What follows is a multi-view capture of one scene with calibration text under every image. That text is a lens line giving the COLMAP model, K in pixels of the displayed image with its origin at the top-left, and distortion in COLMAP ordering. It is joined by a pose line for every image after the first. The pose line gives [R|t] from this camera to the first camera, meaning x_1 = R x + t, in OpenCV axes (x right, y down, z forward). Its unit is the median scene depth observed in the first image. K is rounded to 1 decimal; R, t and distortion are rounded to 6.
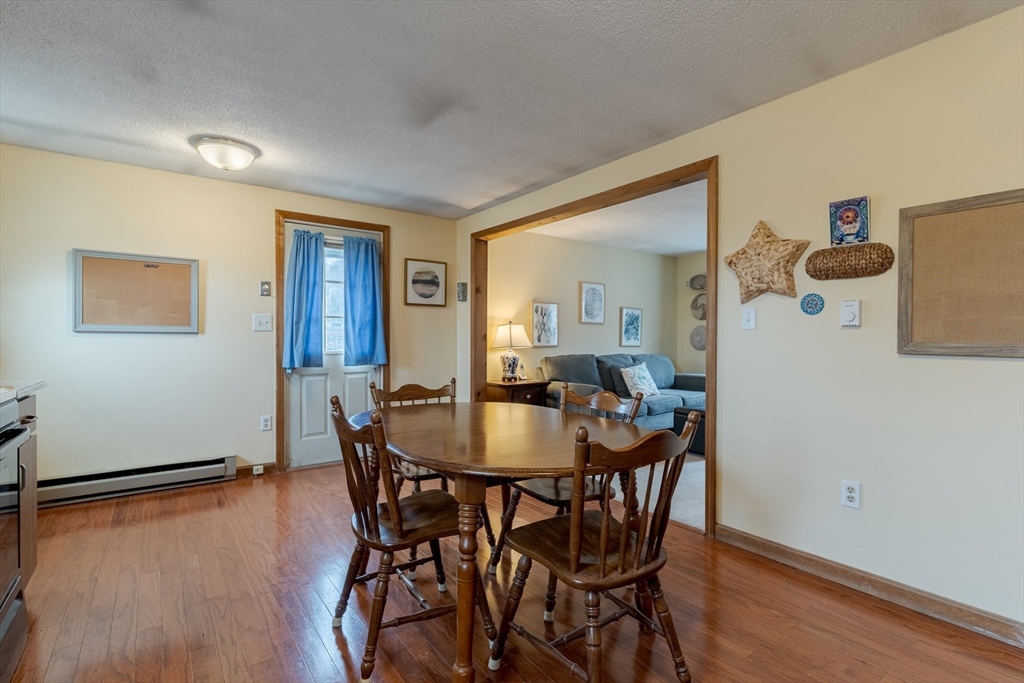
lens RADIAL K [[489.4, 0, 507.5], [0, 489.4, 351.7], [0, 0, 1]] dist [-0.000866, -0.000175]
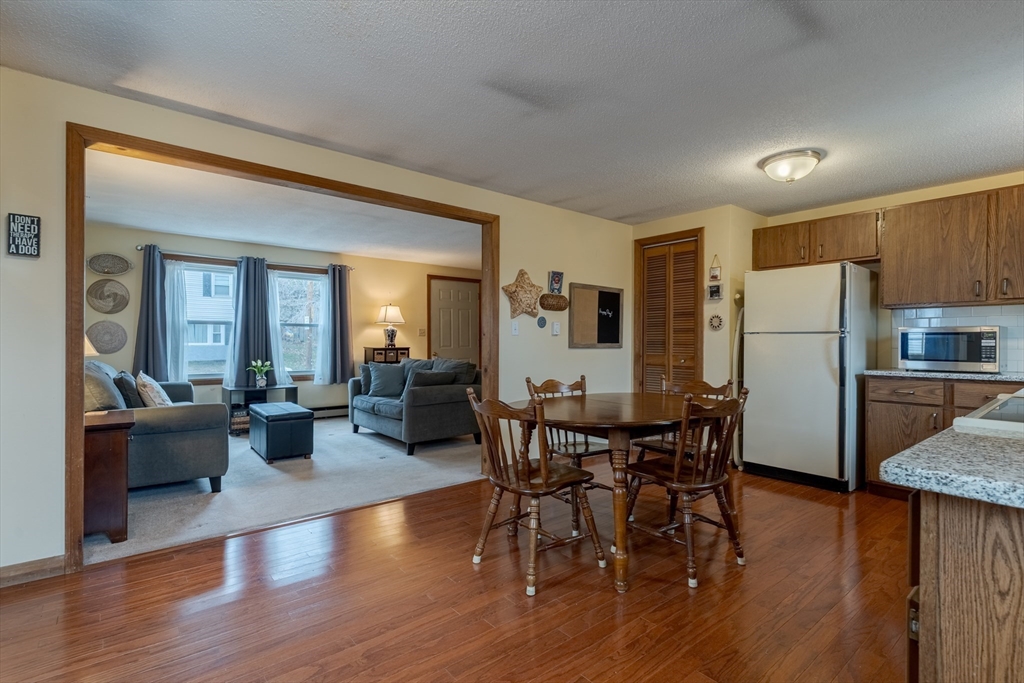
lens RADIAL K [[493.3, 0, 512.0], [0, 493.3, 341.5], [0, 0, 1]] dist [-0.000254, -0.000050]
pose [[-0.054367, 0.003079, 0.998516, -0.769604], [0.016577, 0.999860, -0.002180, -0.013733], [-0.998383, 0.016434, -0.054411, 0.763855]]
